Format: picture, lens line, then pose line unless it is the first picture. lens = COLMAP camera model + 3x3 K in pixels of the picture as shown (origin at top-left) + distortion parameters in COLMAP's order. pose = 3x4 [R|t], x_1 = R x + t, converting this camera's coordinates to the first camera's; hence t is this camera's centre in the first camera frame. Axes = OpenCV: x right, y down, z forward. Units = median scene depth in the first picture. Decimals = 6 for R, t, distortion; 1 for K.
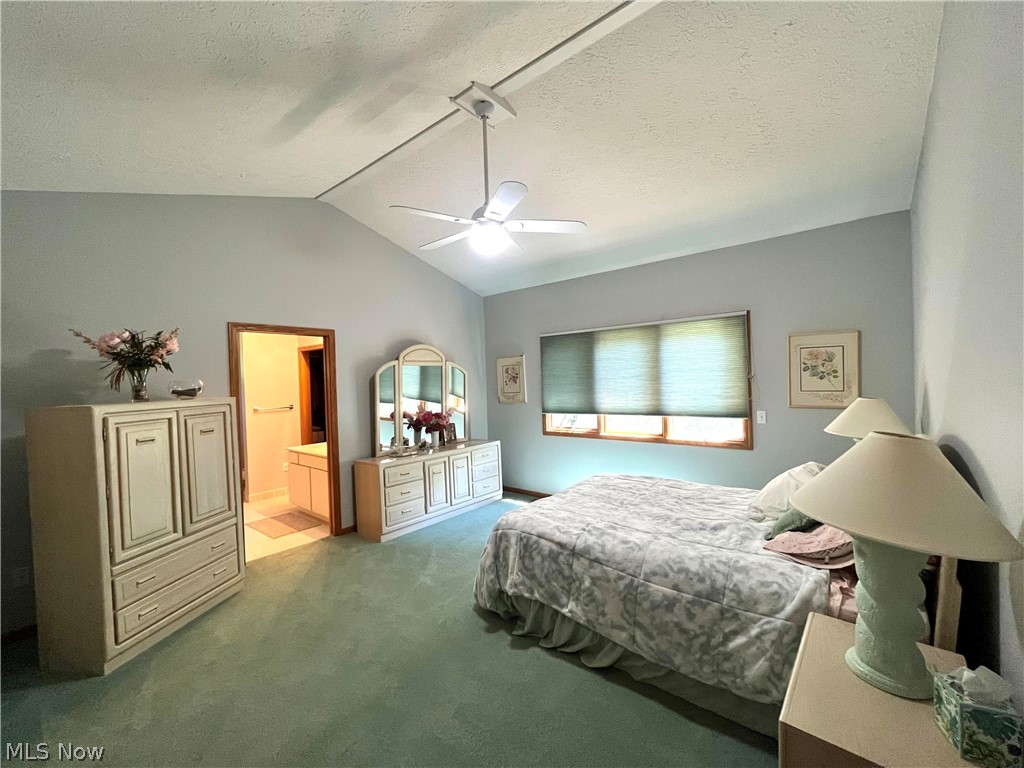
lens RADIAL K [[414.5, 0, 512.0], [0, 414.5, 384.0], [0, 0, 1]] dist [-0.002090, -0.000494]
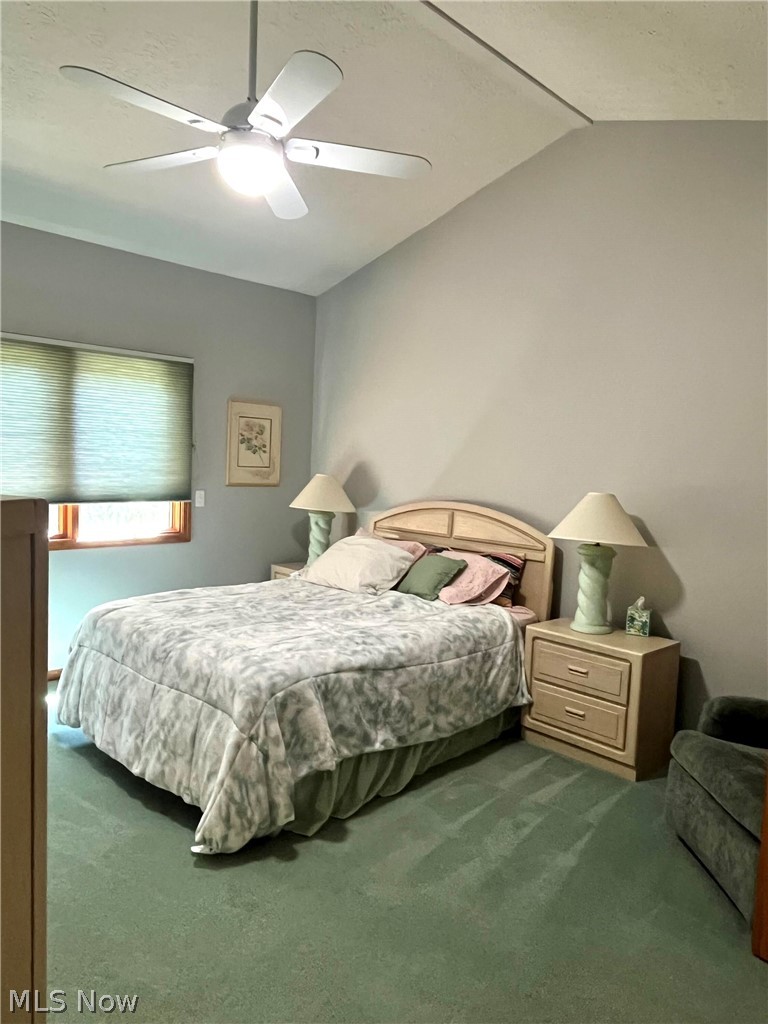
lens RADIAL K [[689.8, 0, 384.0], [0, 689.8, 512.0], [0, 0, 1]] dist [-0.000455, 0.000512]
pose [[0.102368, -0.047296, 0.993622, -1.084879], [-0.034207, 0.998111, 0.051034, 0.043139], [-0.994158, -0.039213, 0.100557, 0.841315]]
